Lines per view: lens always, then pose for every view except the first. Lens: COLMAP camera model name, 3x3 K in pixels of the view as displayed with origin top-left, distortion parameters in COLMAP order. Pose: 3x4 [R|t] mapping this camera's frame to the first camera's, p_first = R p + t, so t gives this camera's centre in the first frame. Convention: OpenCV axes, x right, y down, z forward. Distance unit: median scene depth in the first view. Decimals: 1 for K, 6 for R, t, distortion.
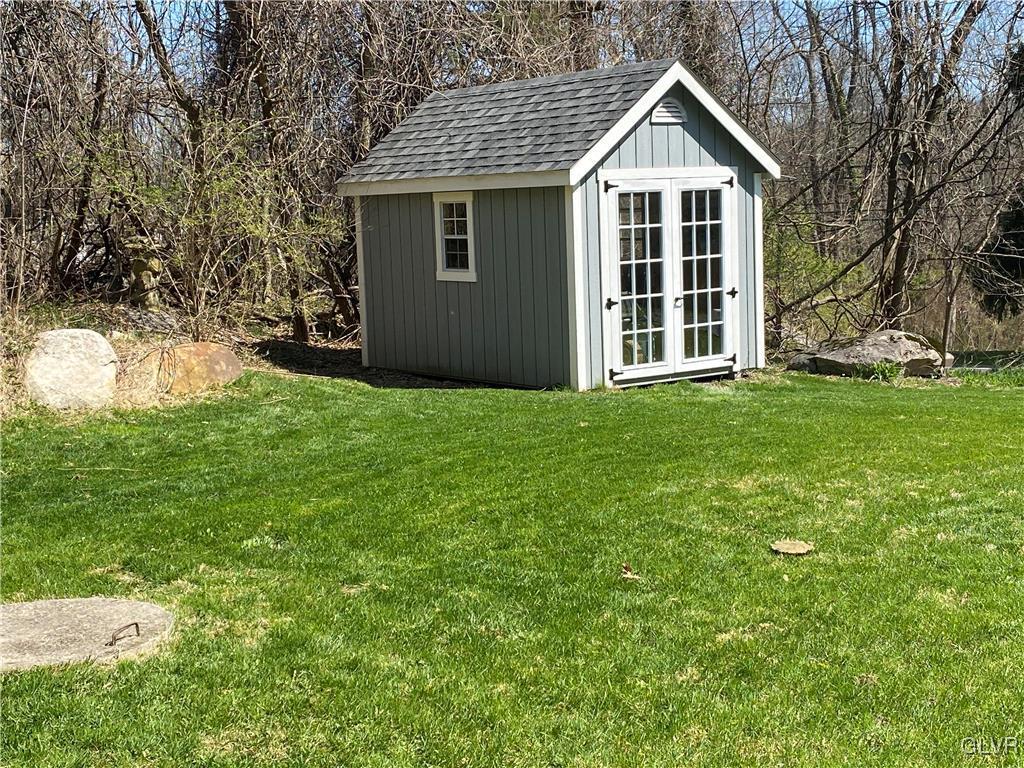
lens RADIAL K [[1517.1, 0, 511.6], [0, 1517.1, 384.0], [0, 0, 1]] dist [0.033915, 0.000000]
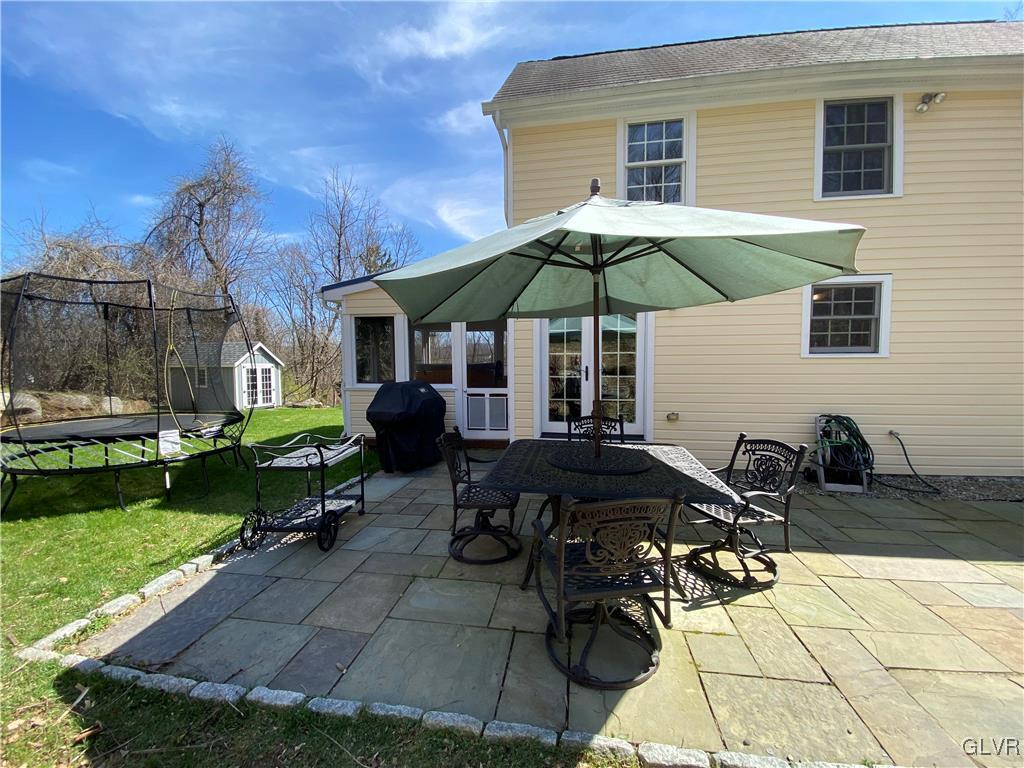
lens RADIAL K [[418.1, 0, 510.9], [0, 418.1, 386.6], [0, 0, 1]] dist [-0.014109, -0.003293]
pose [[0.783466, -0.003689, 0.621423, -0.084123], [0.053944, 0.996611, -0.062095, 0.051868], [-0.619088, 0.082171, 0.781011, -0.488725]]
